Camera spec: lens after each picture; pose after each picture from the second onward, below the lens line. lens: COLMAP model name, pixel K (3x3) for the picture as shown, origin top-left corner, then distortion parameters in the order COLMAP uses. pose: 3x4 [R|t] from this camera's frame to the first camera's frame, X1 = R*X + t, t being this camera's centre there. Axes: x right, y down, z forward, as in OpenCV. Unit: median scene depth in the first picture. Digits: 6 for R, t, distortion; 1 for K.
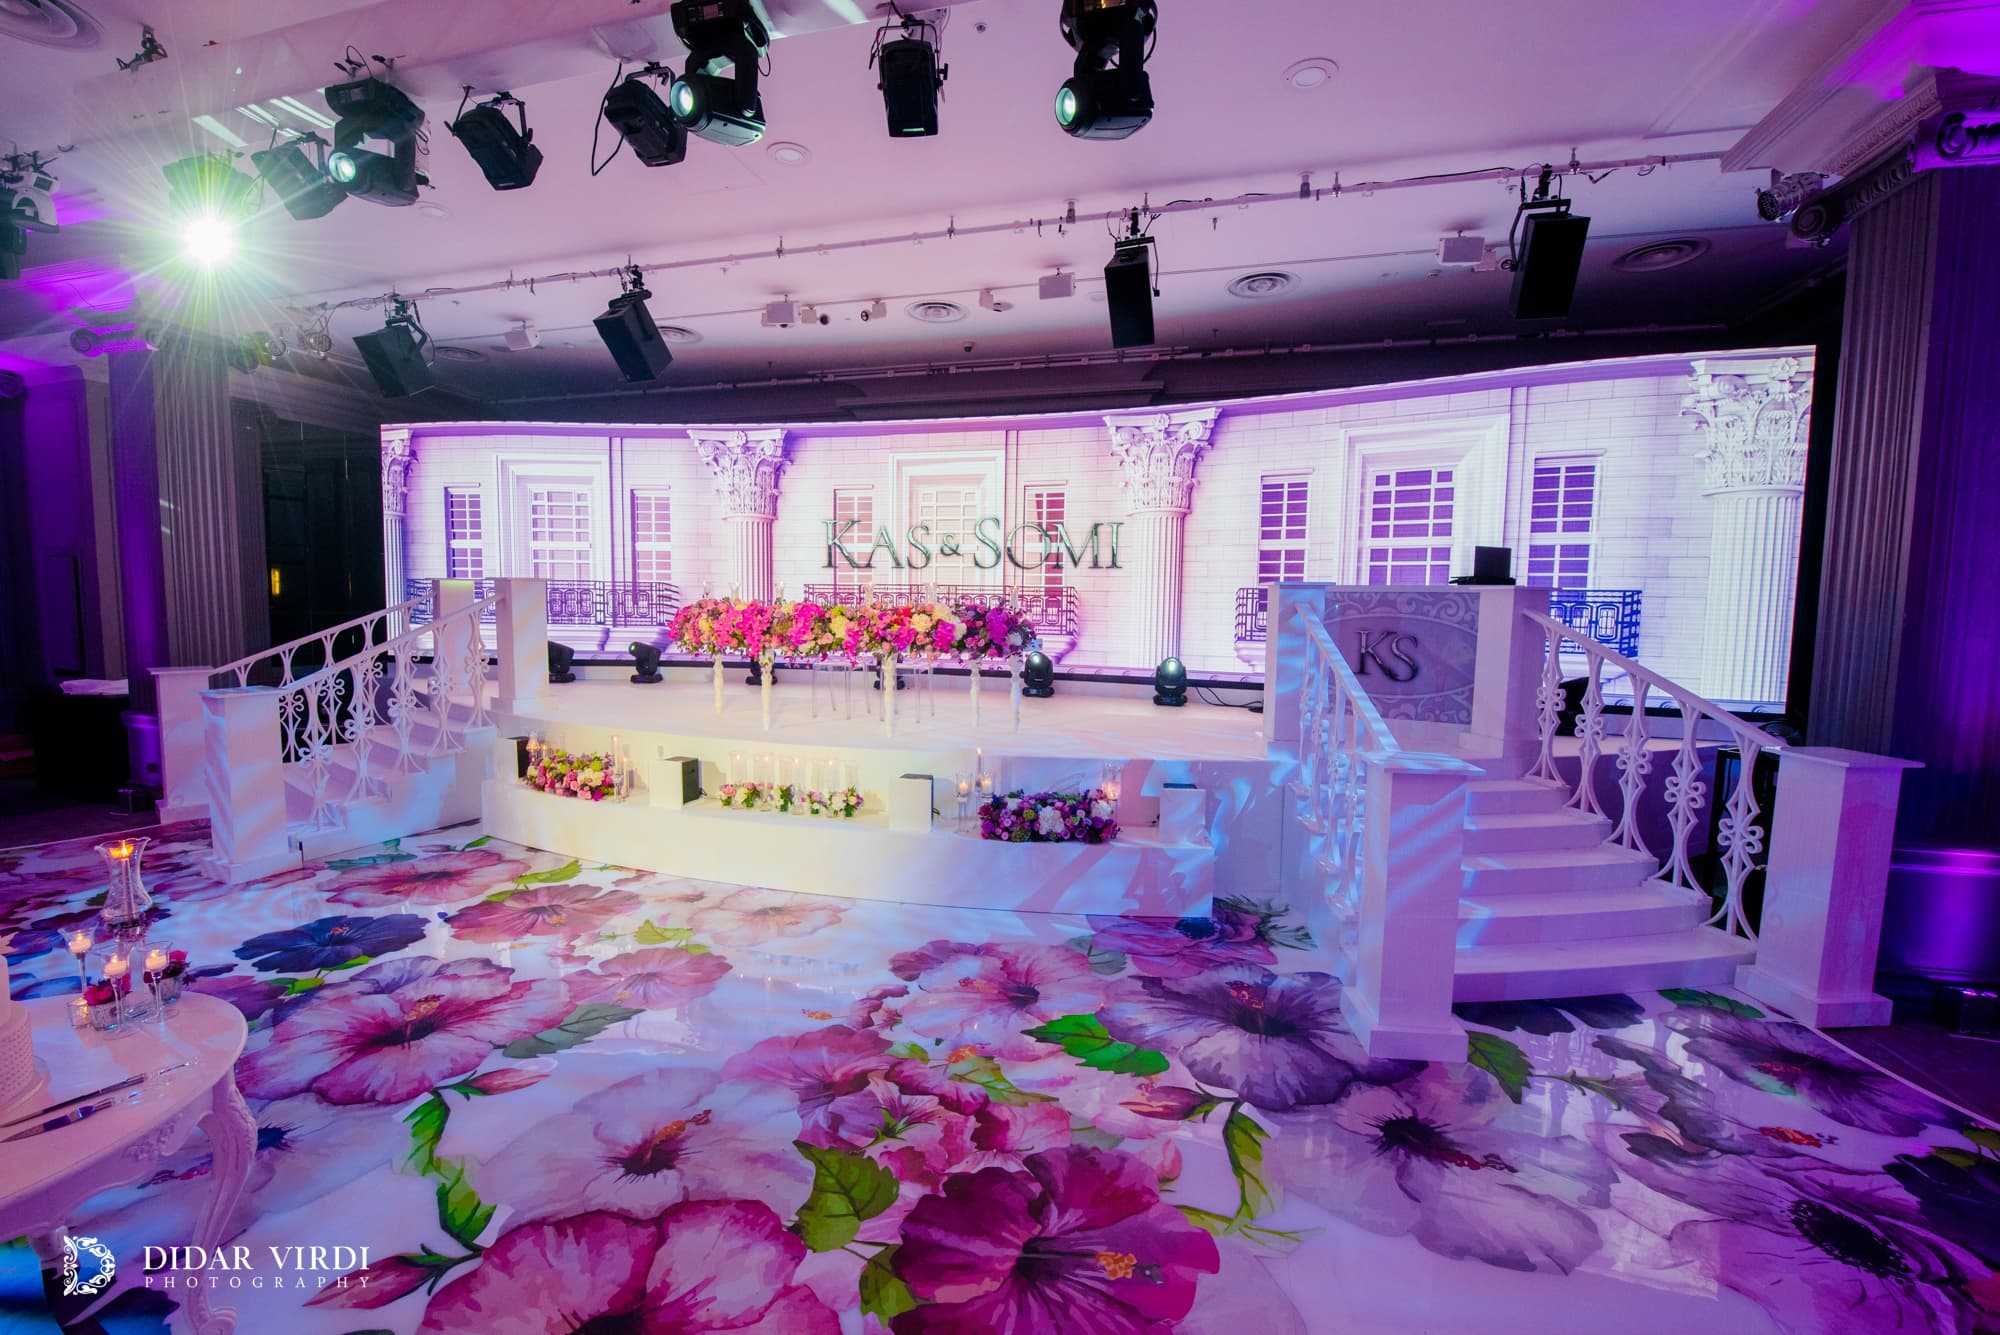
lens RADIAL K [[812.8, 0, 994.9], [0, 812.8, 665.6], [0, 0, 1]] dist [-0.013918, -0.001820]
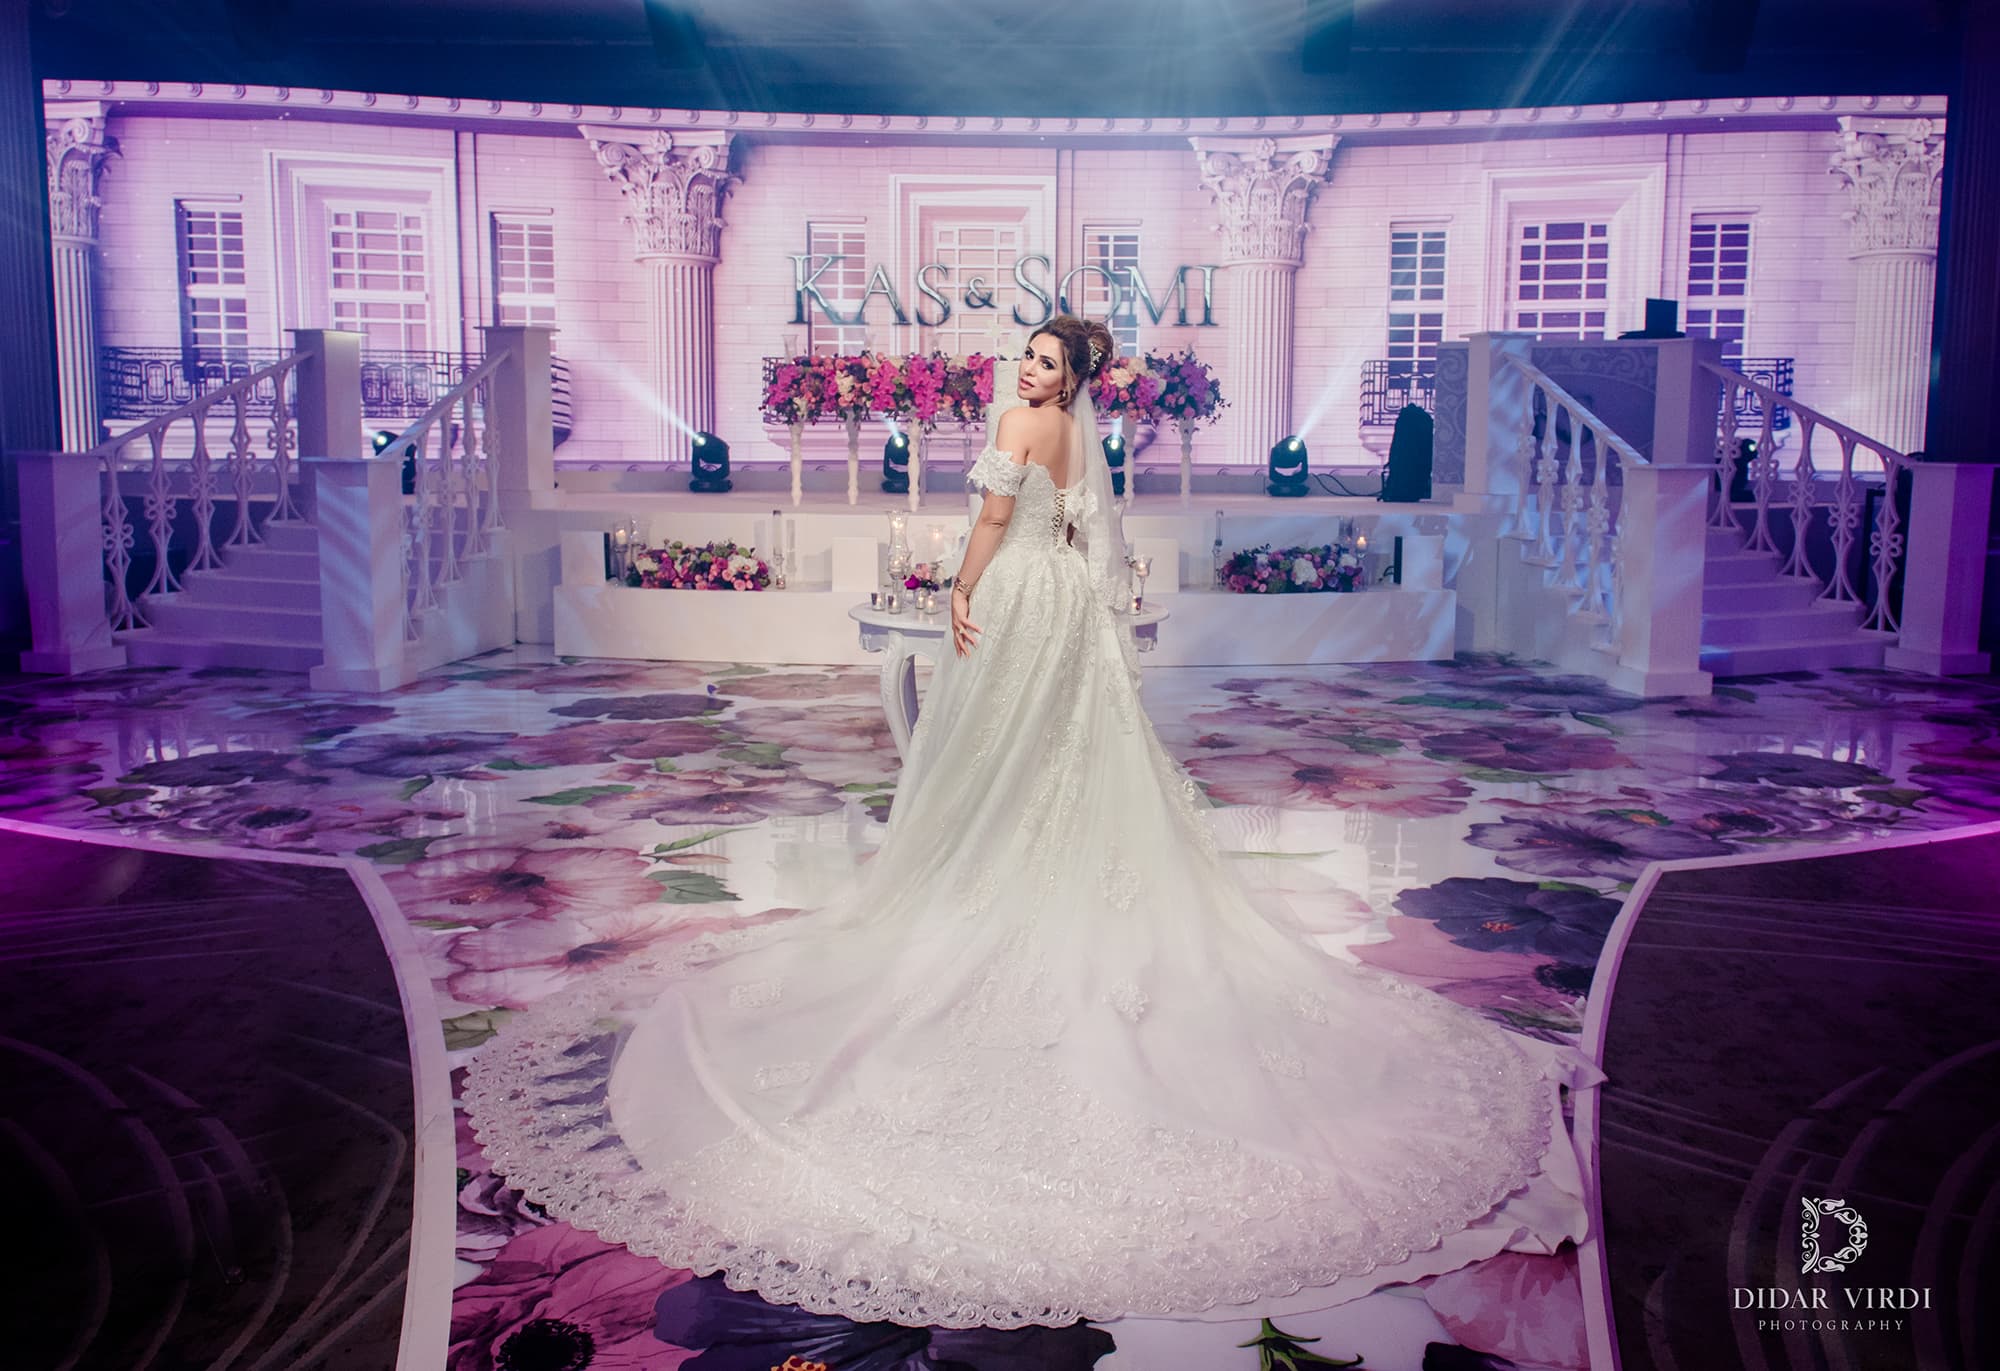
lens RADIAL K [[1642.0, 0, 1024.5], [0, 1642.0, 613.0], [0, 0, 1]] dist [0.005819, -0.016015]
pose [[0.962307, -0.039532, 0.269077, -0.679182], [0.030104, 0.998783, 0.039080, 0.130054], [-0.270294, -0.029507, 0.962325, -0.709738]]
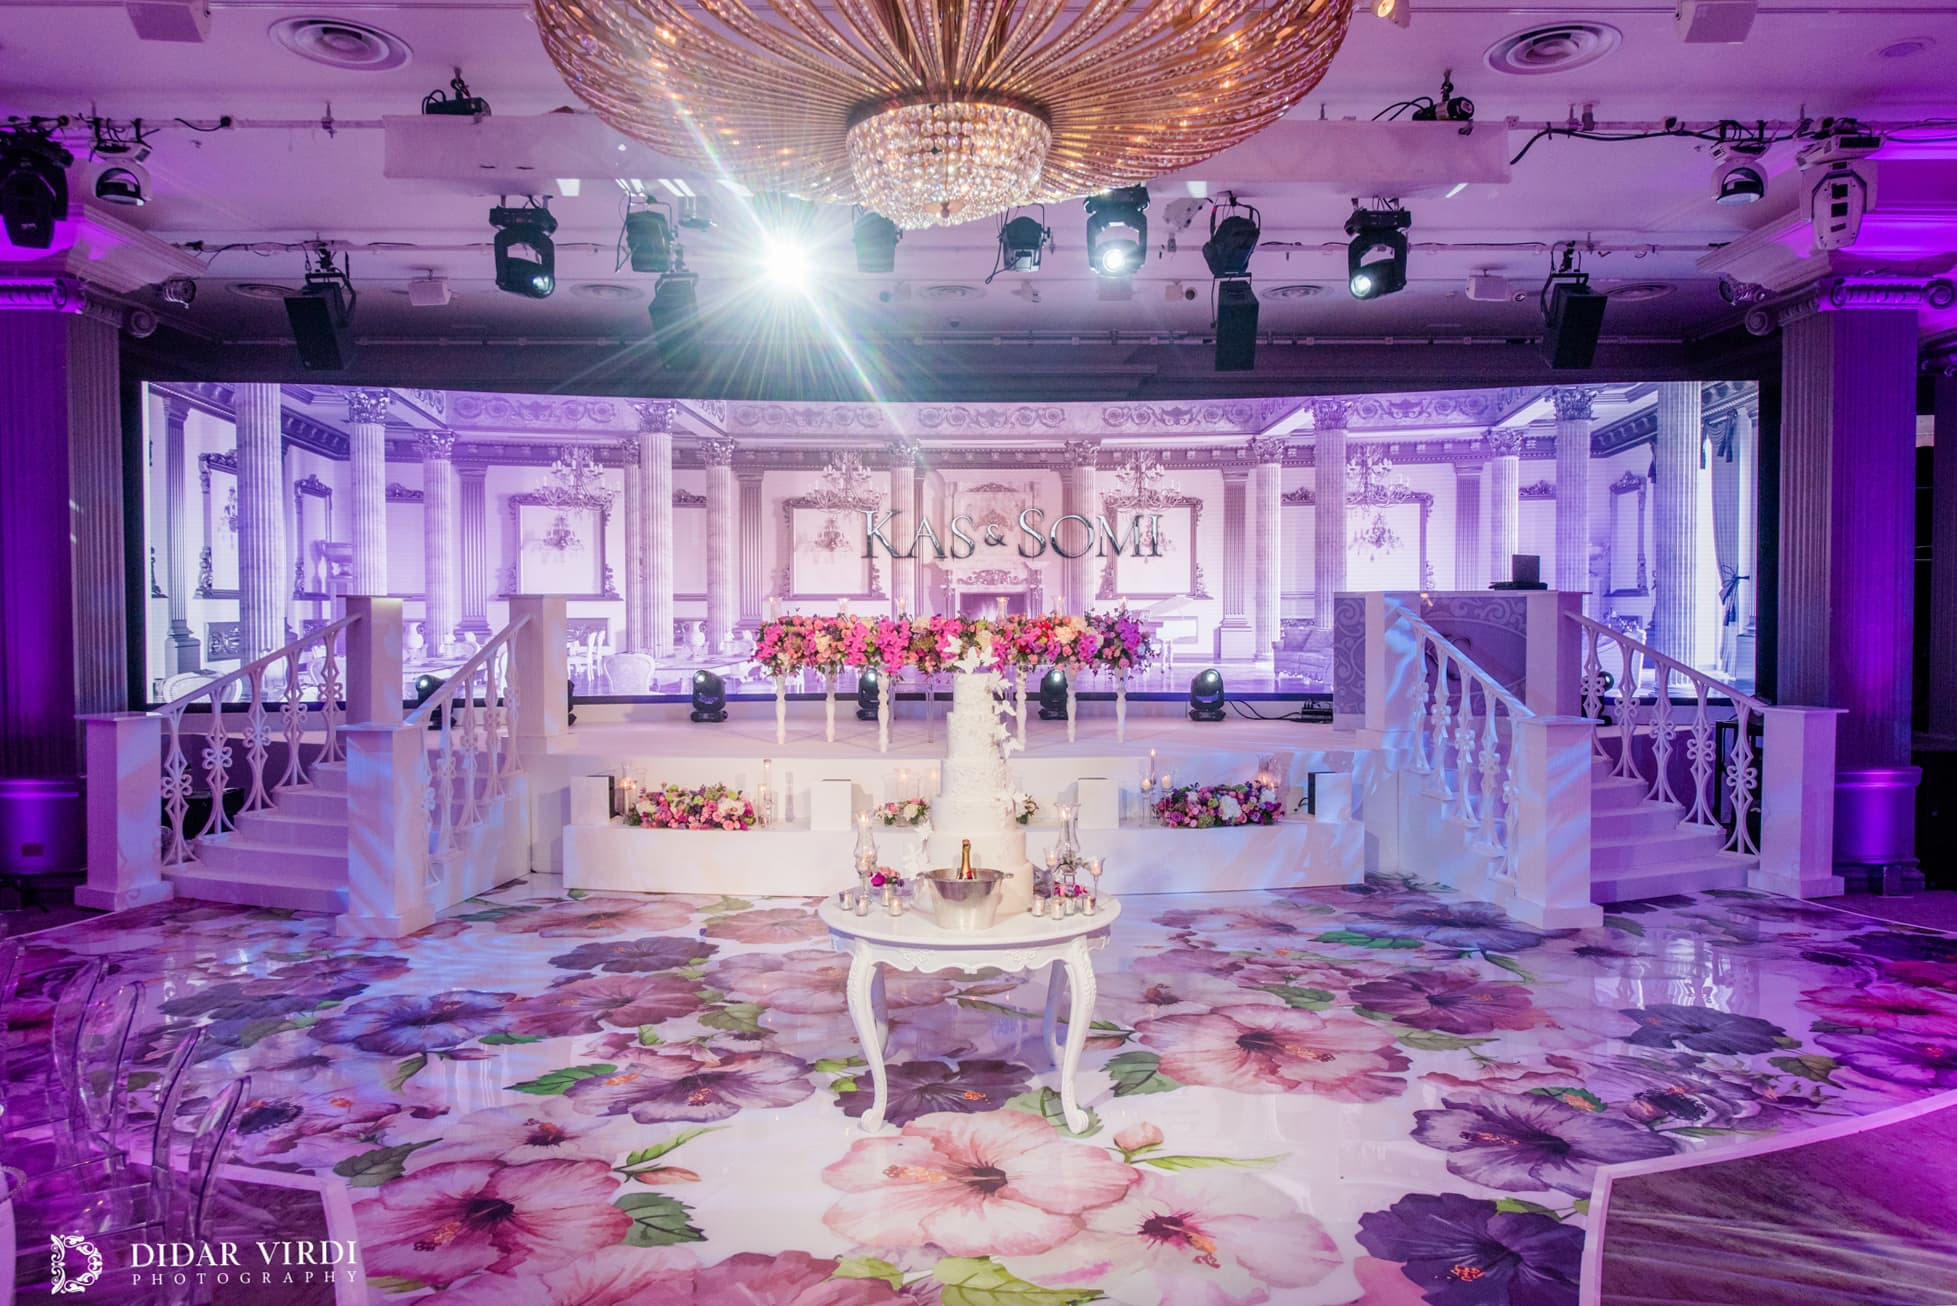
lens RADIAL K [[1326.8, 0, 981.7], [0, 1326.8, 648.0], [0, 0, 1]] dist [-0.000386, 0.004900]
pose [[0.961190, -0.025146, 0.274740, -0.640258], [0.039088, 0.998204, -0.045391, 0.035232], [-0.273105, 0.054369, 0.960446, -0.568502]]
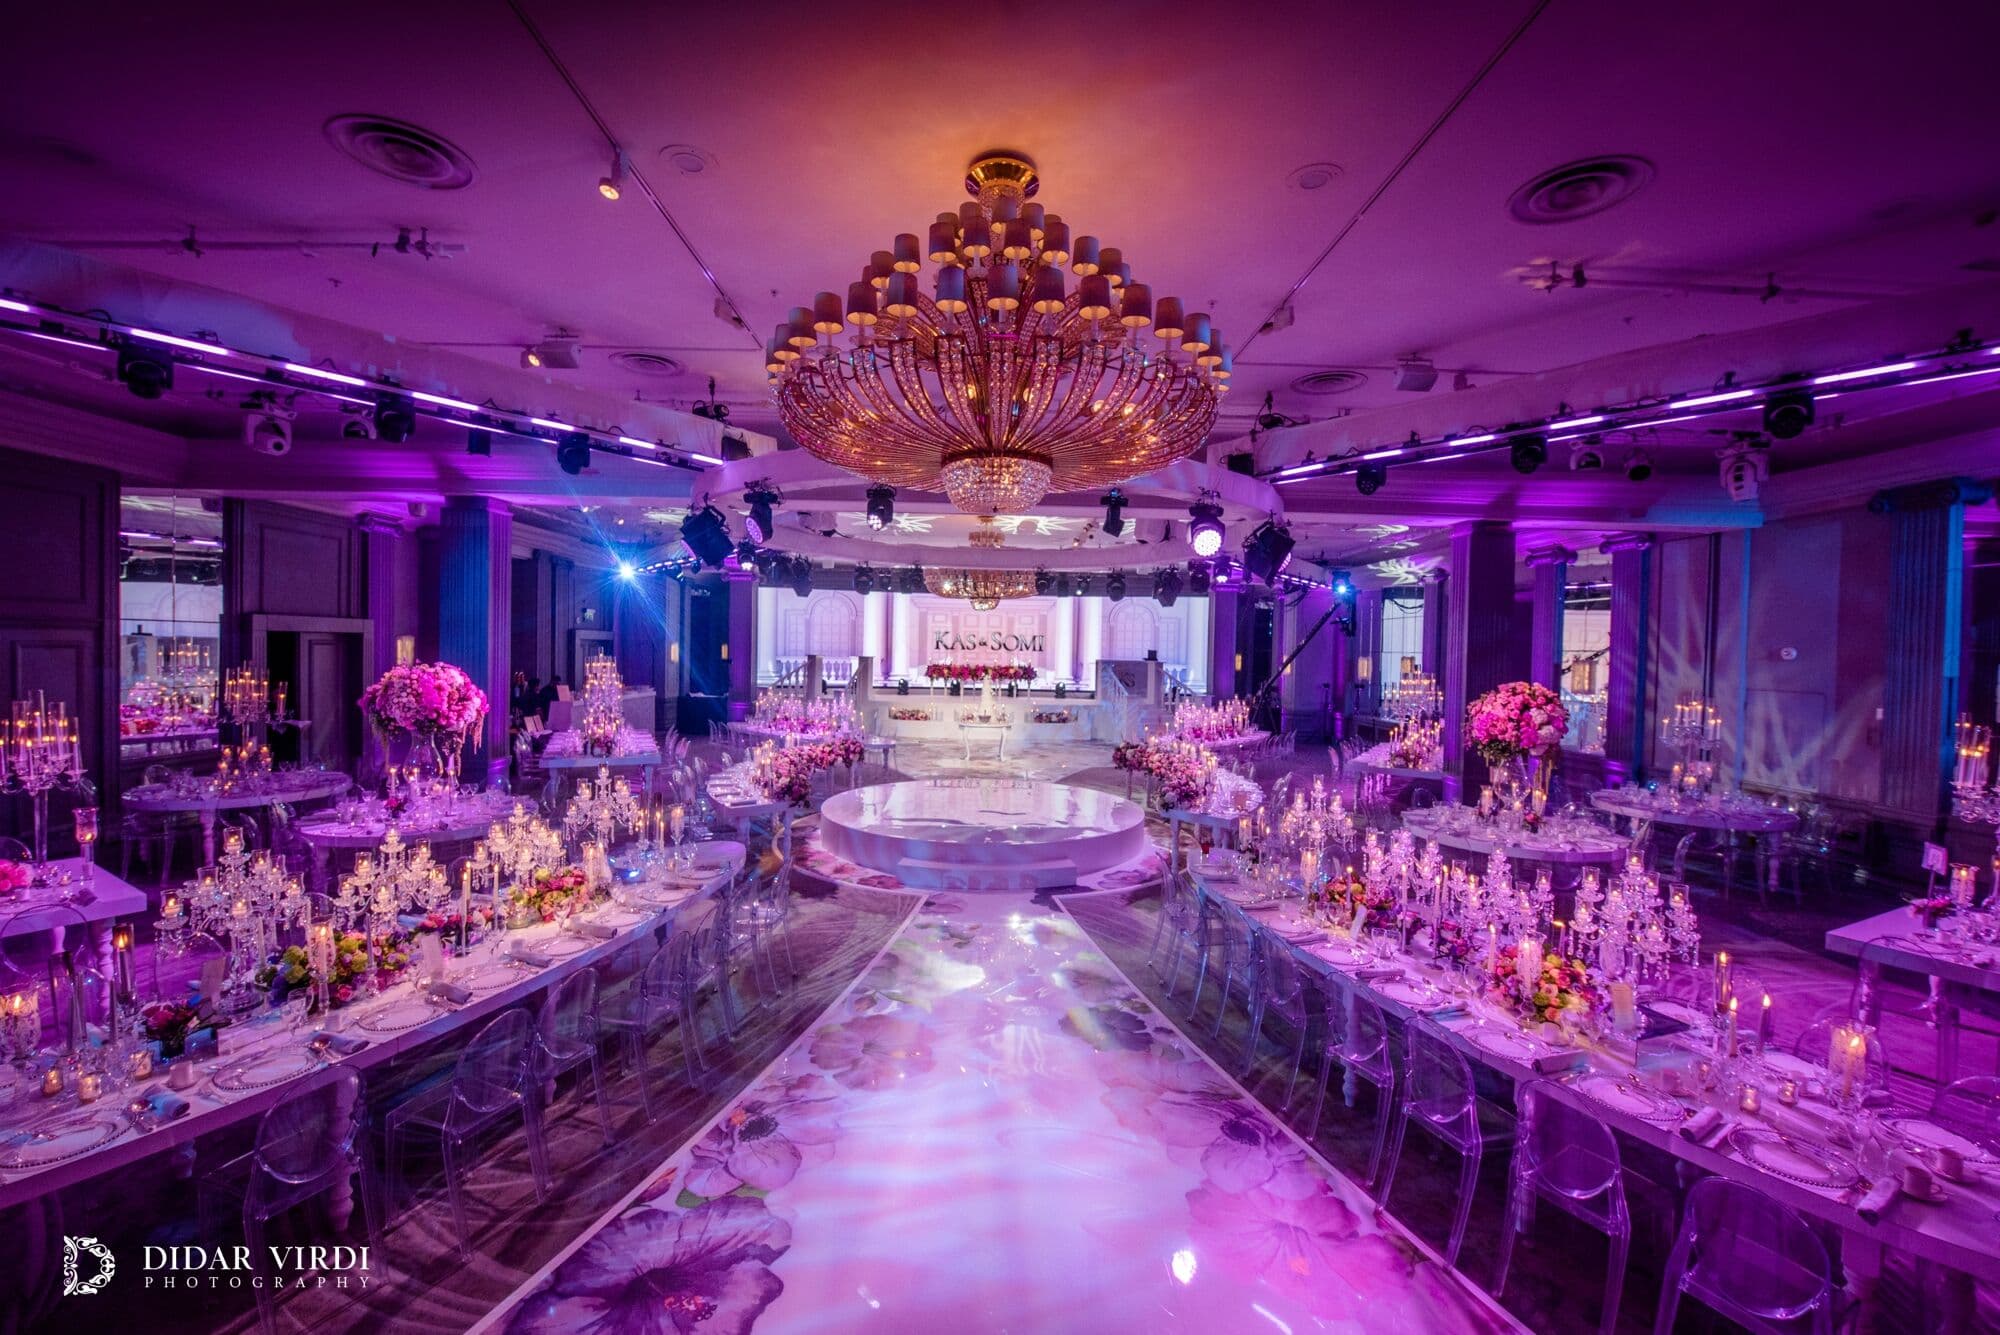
lens RADIAL K [[812.8, 0, 998.2], [0, 812.8, 666.8], [0, 0, 1]] dist [-0.013918, -0.001820]
pose [[0.959531, -0.000822, 0.281603, -1.186460], [0.015244, 0.998681, -0.049027, 0.108351], [-0.281192, 0.051335, 0.958278, -2.528841]]
